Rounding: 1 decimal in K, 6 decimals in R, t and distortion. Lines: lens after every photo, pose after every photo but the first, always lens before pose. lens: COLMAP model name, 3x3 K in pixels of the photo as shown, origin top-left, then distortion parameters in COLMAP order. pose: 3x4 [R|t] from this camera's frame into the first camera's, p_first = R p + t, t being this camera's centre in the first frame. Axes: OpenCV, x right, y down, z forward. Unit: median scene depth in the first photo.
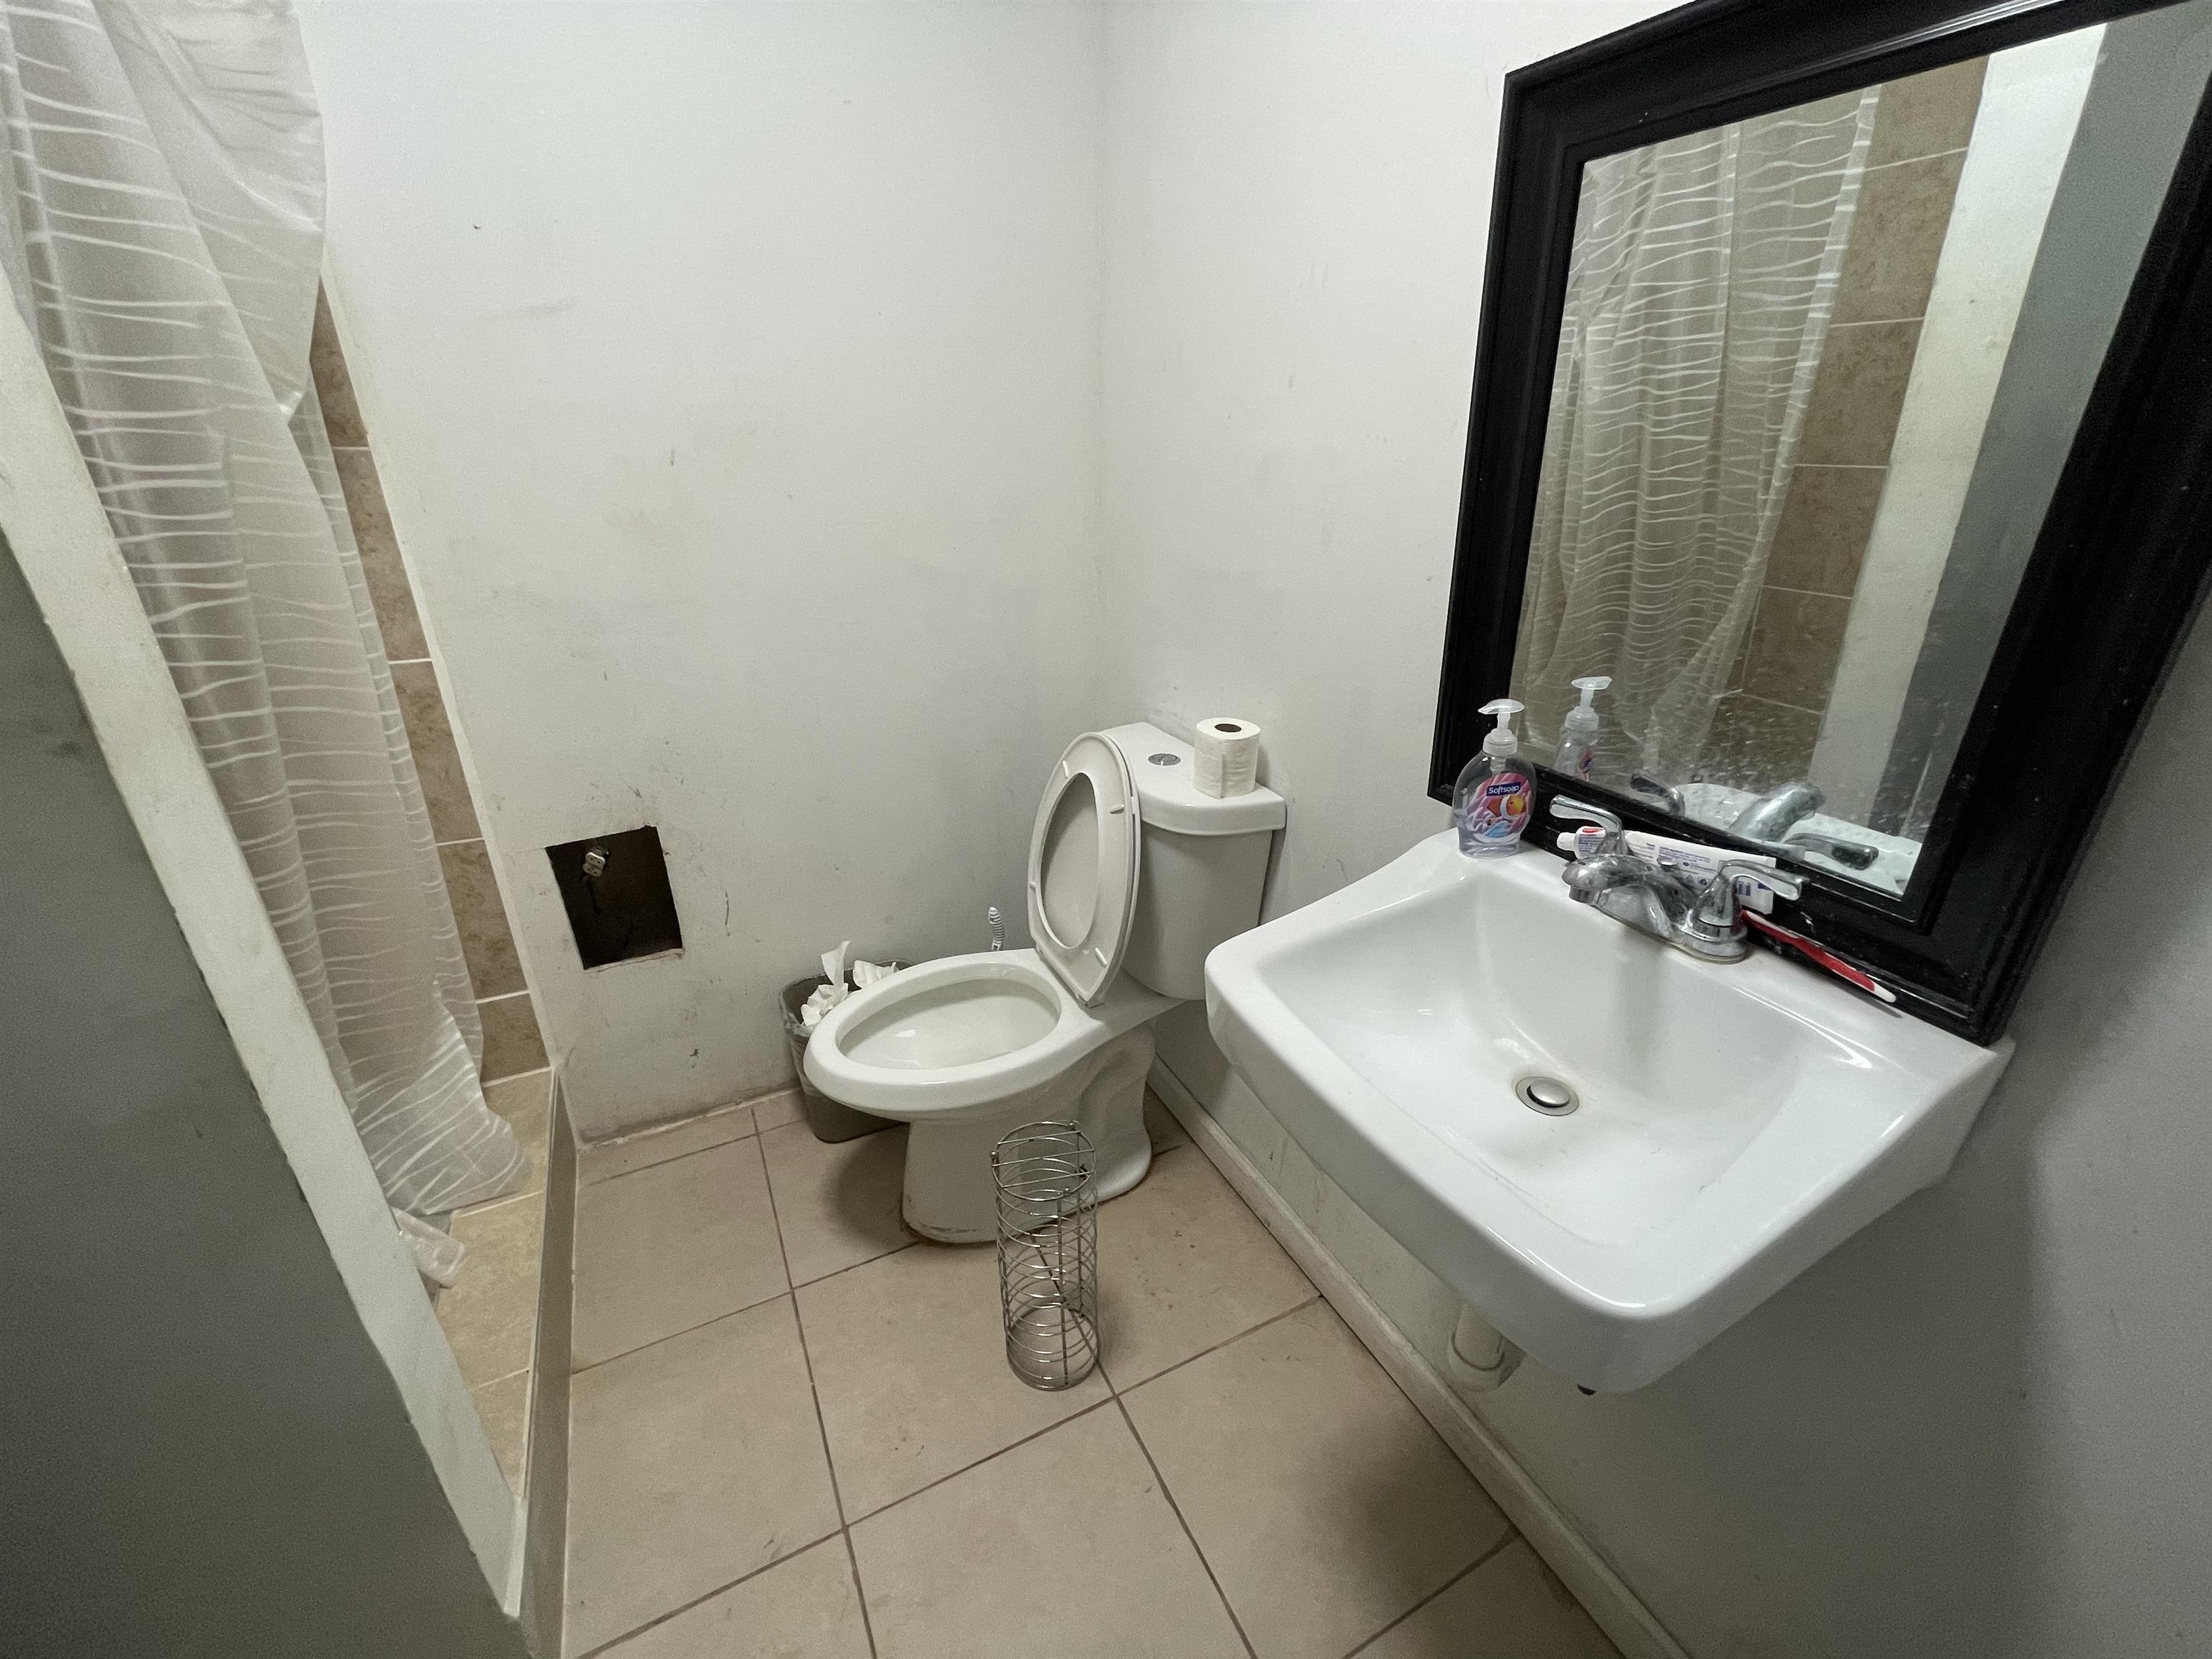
lens RADIAL K [[909.6, 0, 1102.9], [0, 909.6, 826.8], [0, 0, 1]] dist [0.002334, 0.000427]
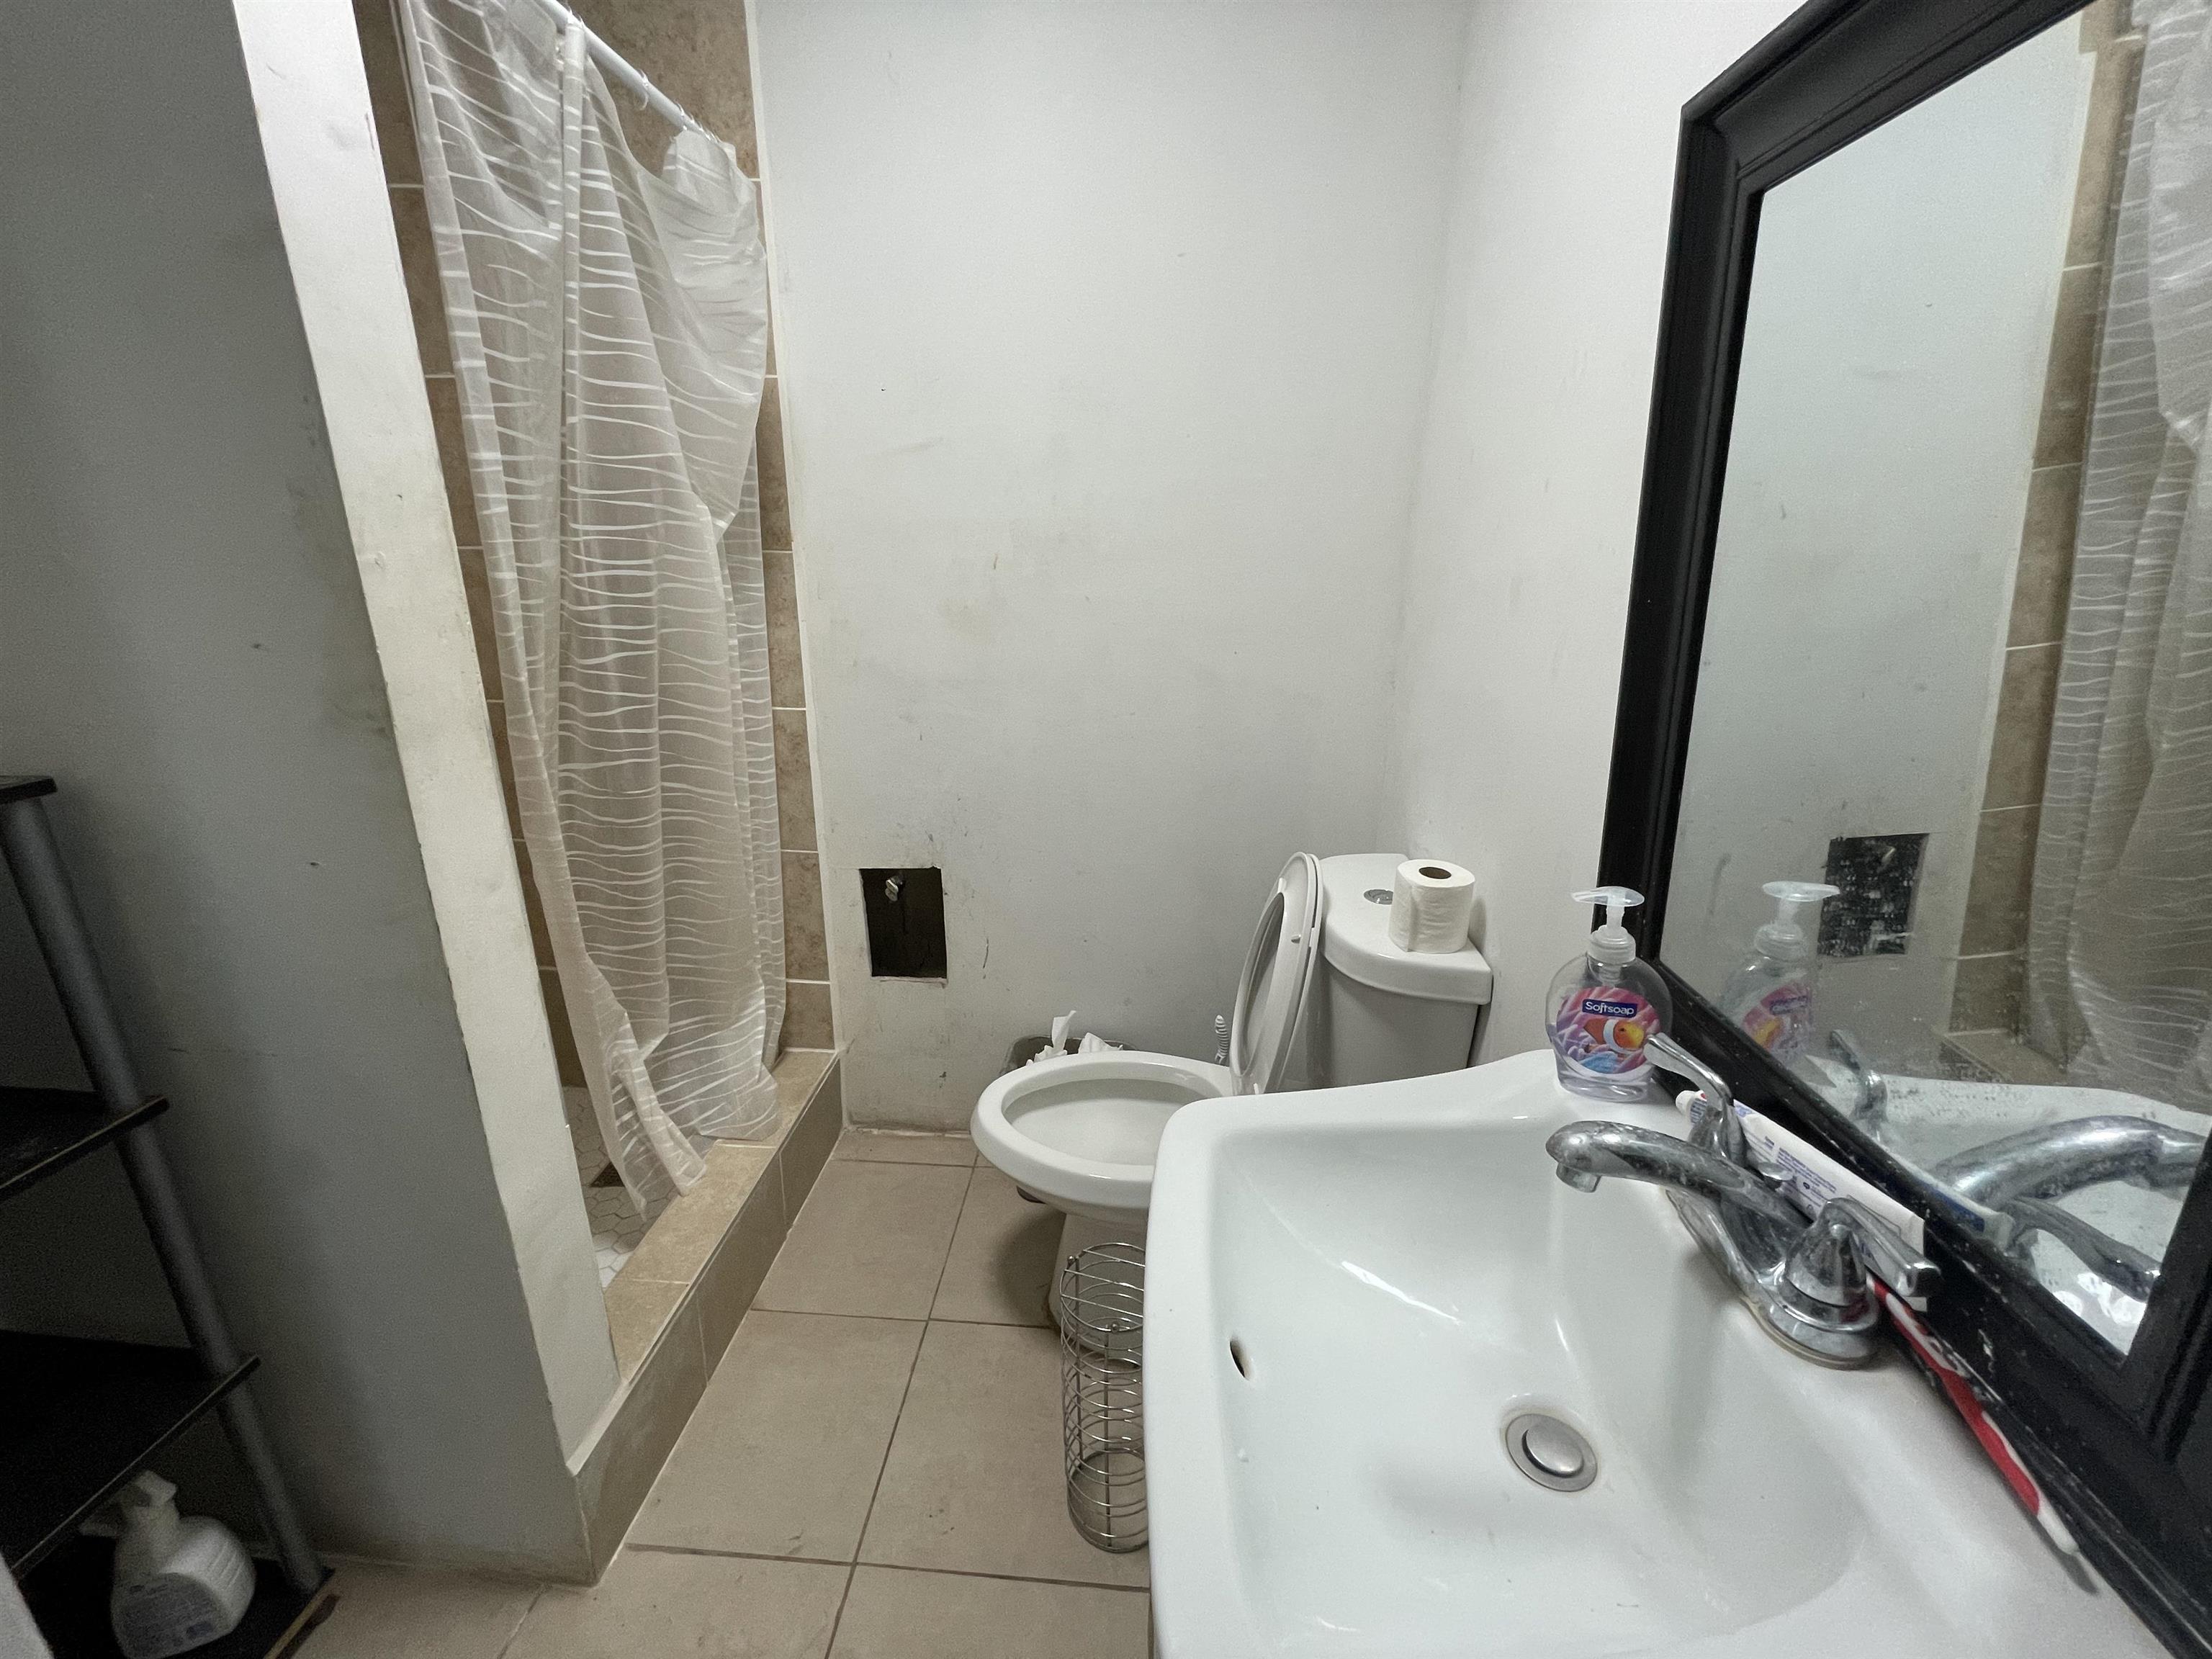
lens RADIAL K [[909.6, 0, 1102.9], [0, 909.6, 826.8], [0, 0, 1]] dist [0.002334, 0.000427]
pose [[0.858739, 0.157143, -0.487722, 0.281262], [-0.209070, 0.976436, -0.053507, -0.039487], [0.467821, 0.147917, 0.871358, 0.095544]]
